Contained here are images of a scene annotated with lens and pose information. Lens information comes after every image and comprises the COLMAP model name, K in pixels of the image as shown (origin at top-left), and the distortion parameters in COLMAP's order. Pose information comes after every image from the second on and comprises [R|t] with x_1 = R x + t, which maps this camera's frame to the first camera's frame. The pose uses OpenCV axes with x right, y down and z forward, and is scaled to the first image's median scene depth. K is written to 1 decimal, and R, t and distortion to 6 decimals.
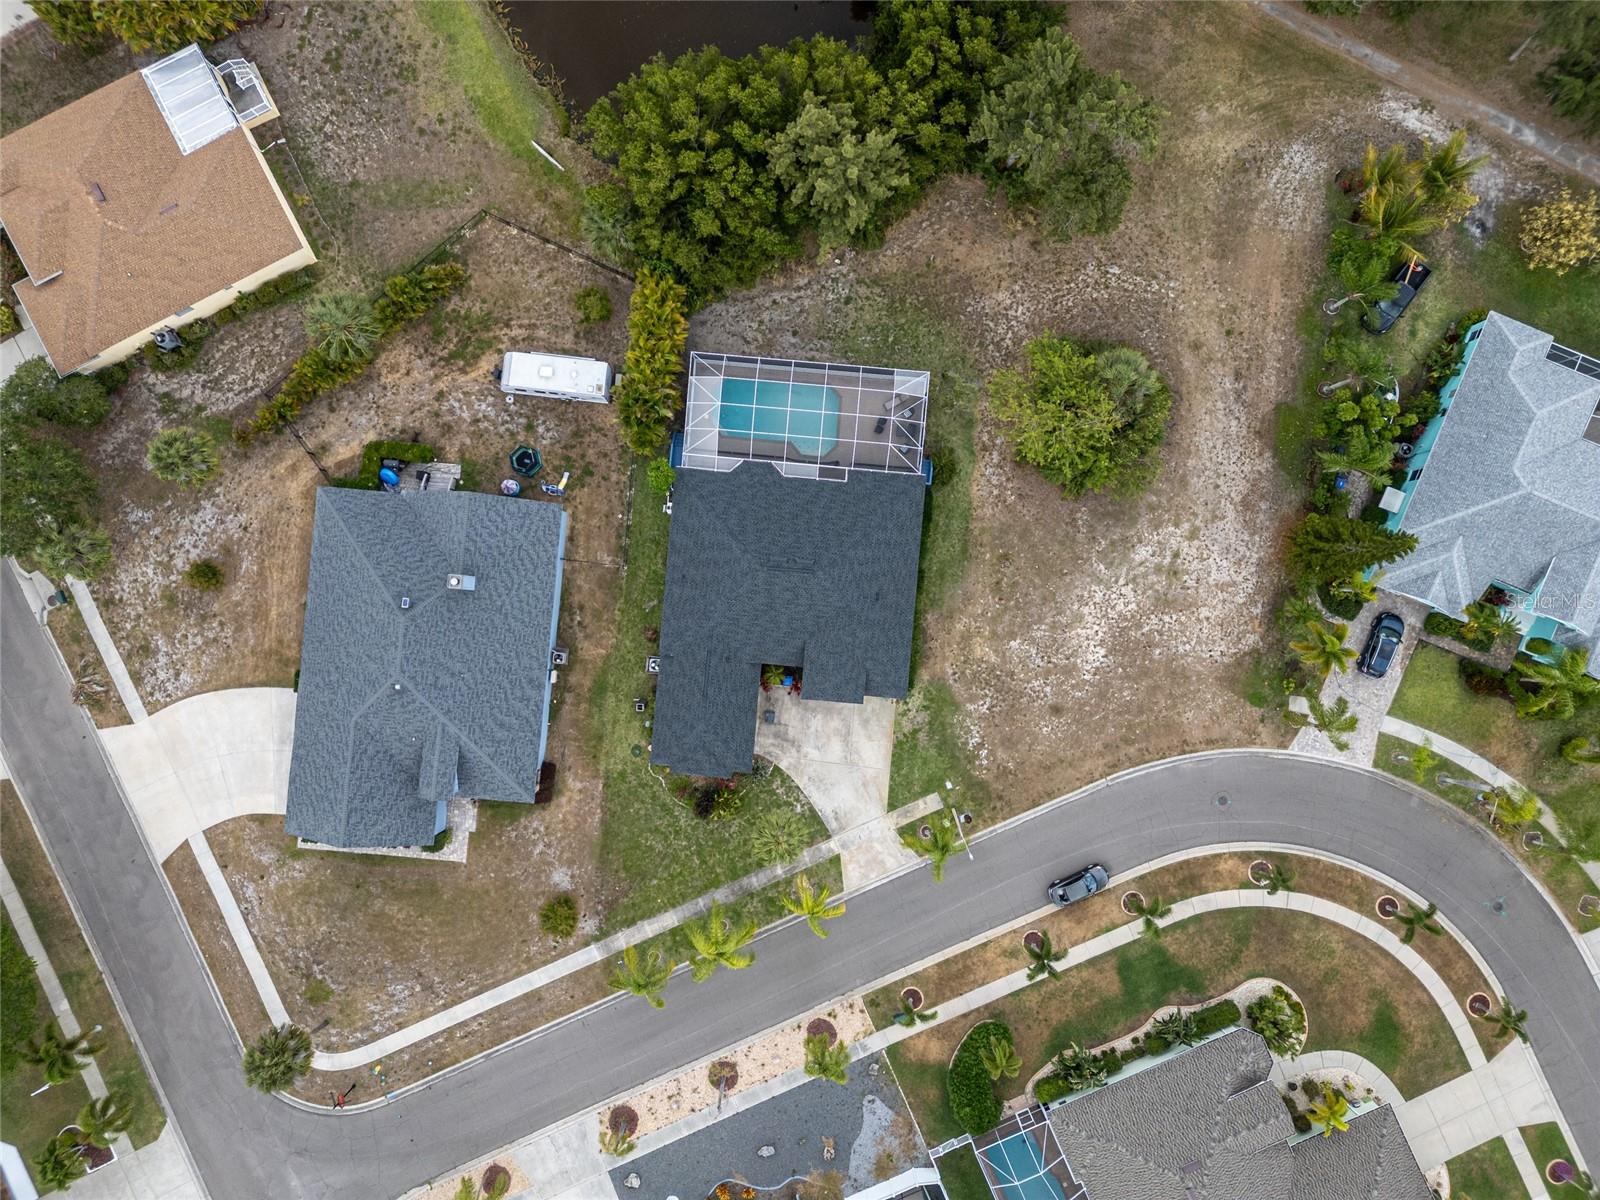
lens RADIAL K [[1119.1, 0, 800.0], [0, 1119.1, 600.0], [0, 0, 1]] dist [0.072977, -0.069386]
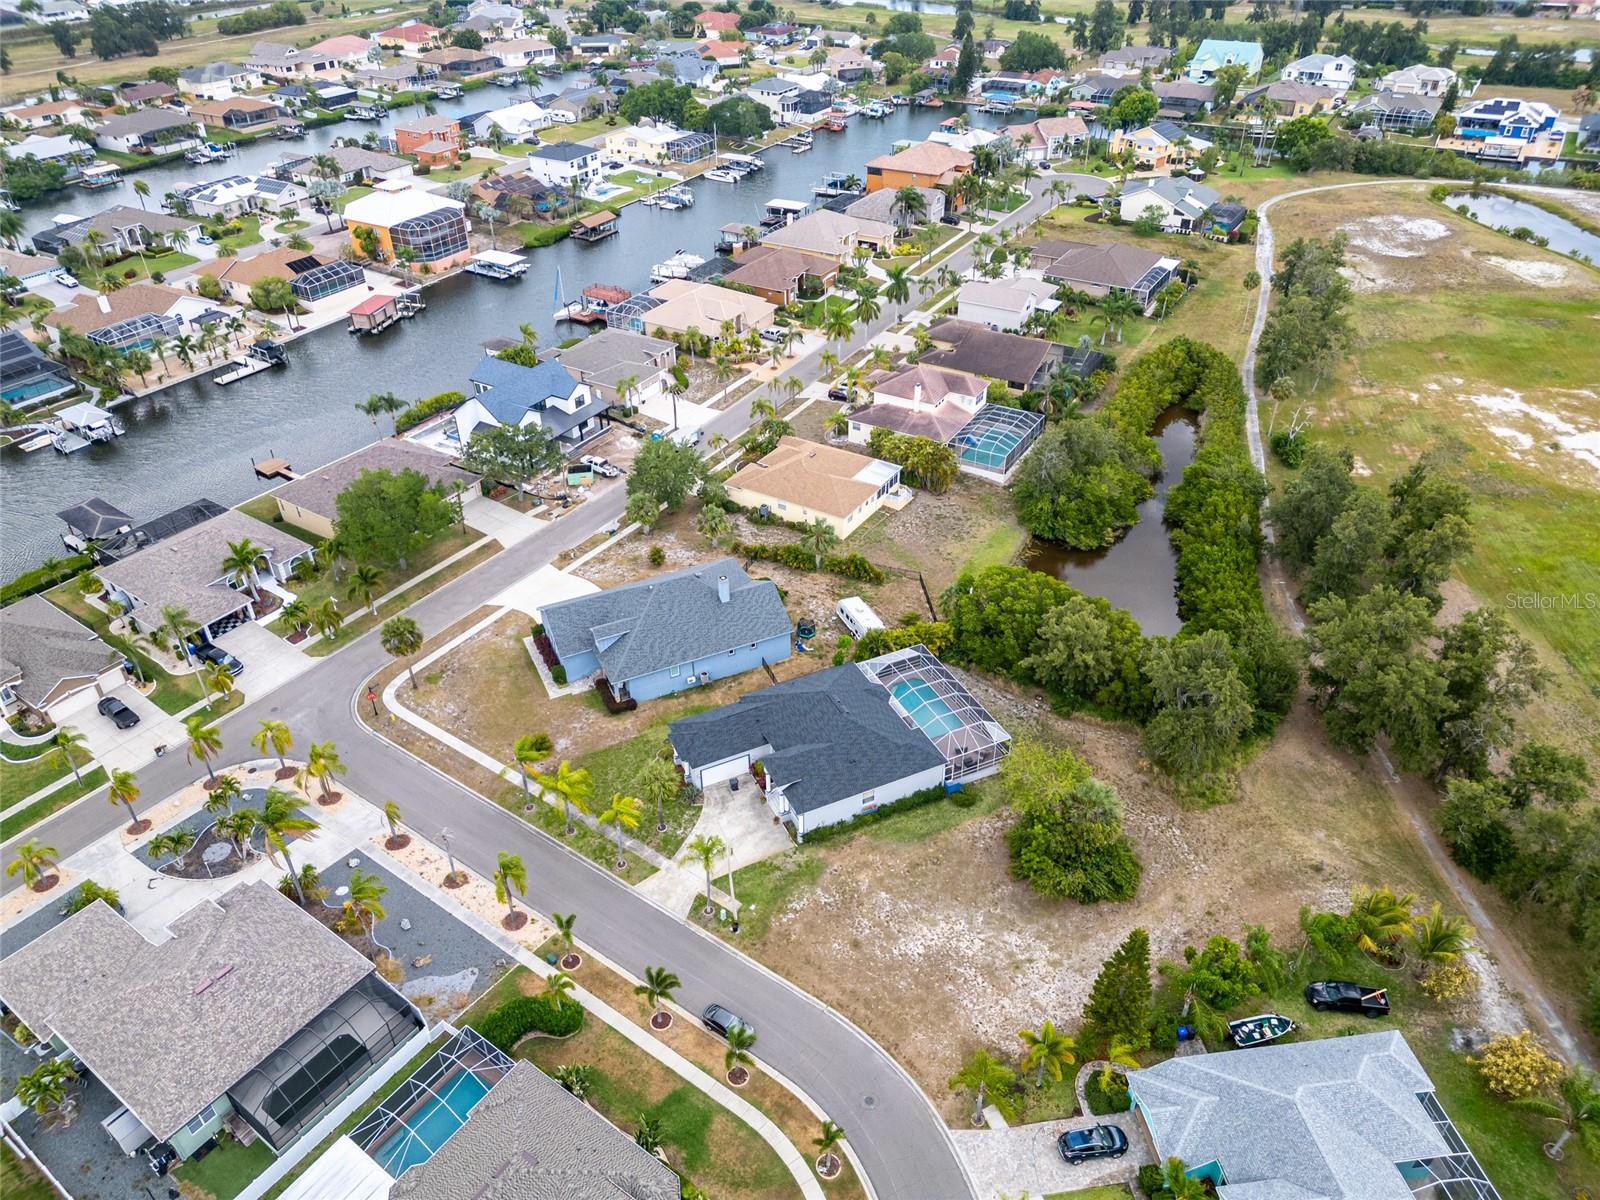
lens RADIAL K [[1113.9, 0, 800.0], [0, 1113.9, 600.0], [0, 0, 1]] dist [0.093930, -0.103567]
pose [[0.505967, 0.490260, -0.709678, 0.834902], [-0.862294, 0.307642, -0.402249, 0.496224], [0.021120, 0.815476, 0.578405, 0.056703]]
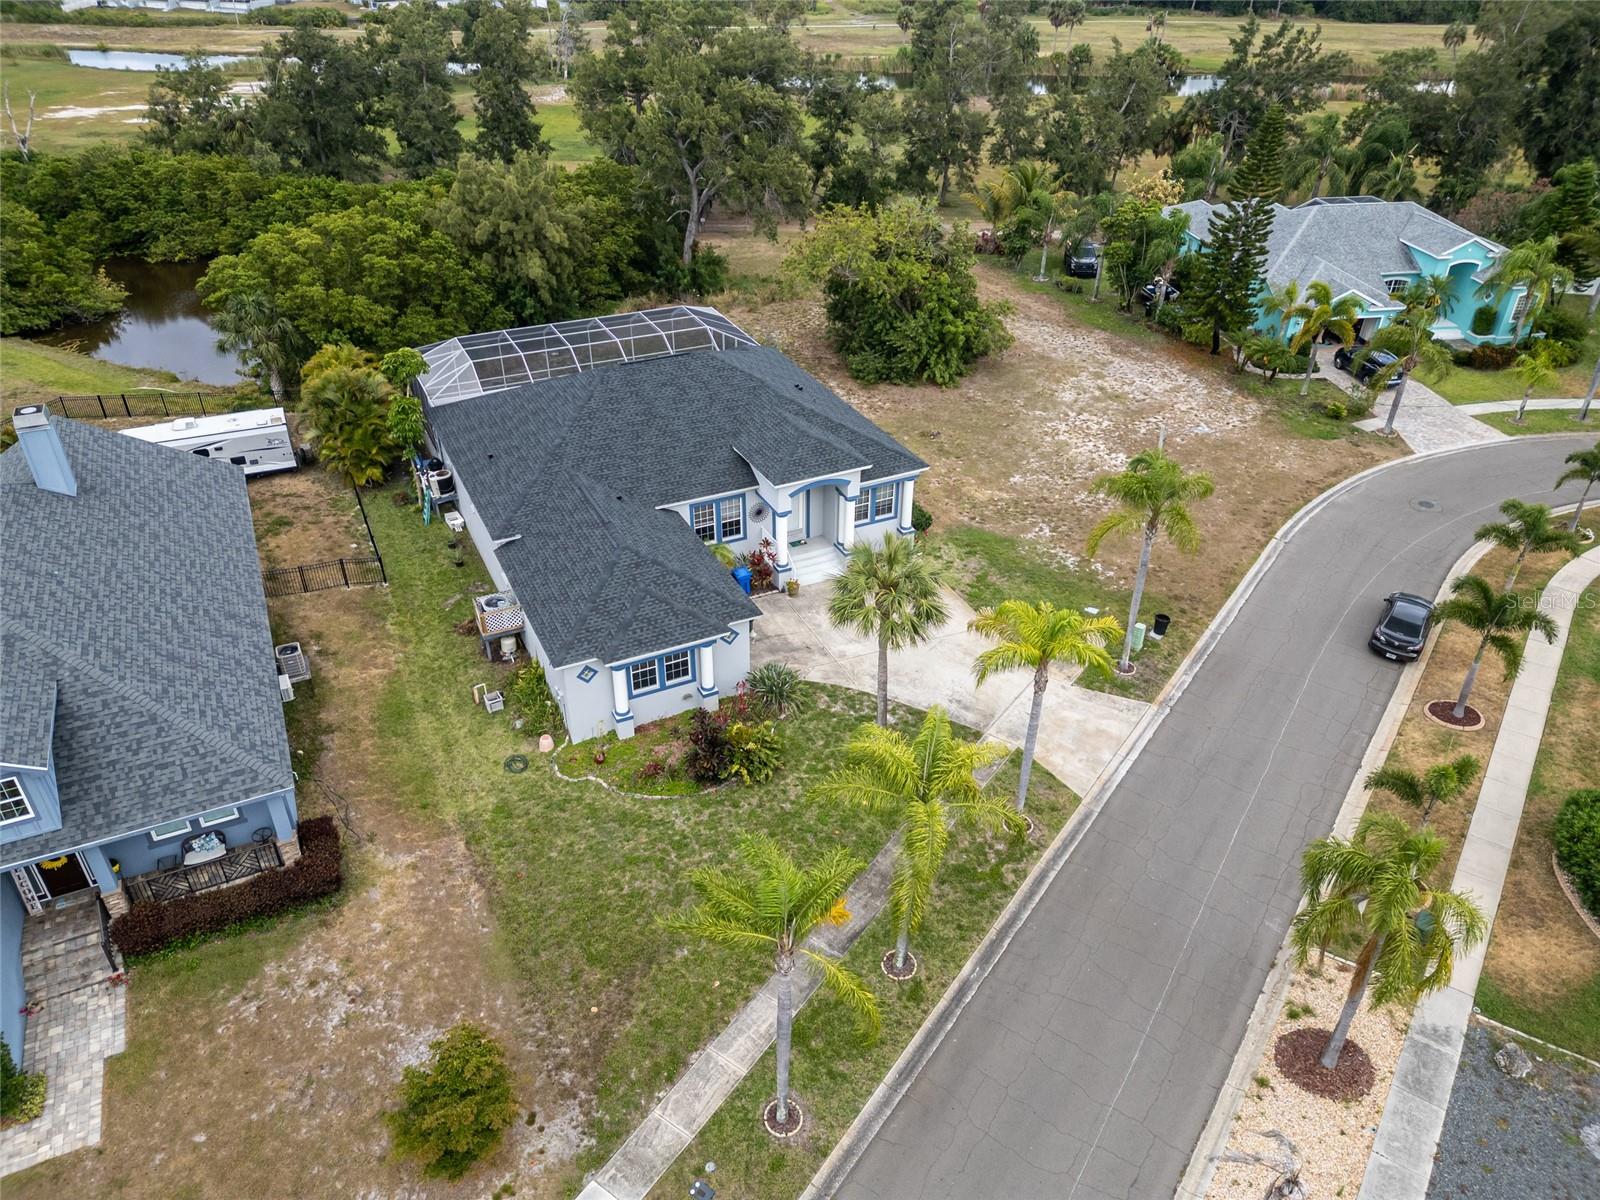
lens RADIAL K [[1119.1, 0, 800.0], [0, 1119.1, 600.0], [0, 0, 1]] dist [0.072977, -0.069386]
pose [[0.857564, -0.266403, 0.440016, -0.228820], [0.513959, 0.478296, -0.712095, 0.479651], [-0.020754, 0.836817, 0.547089, 0.698603]]
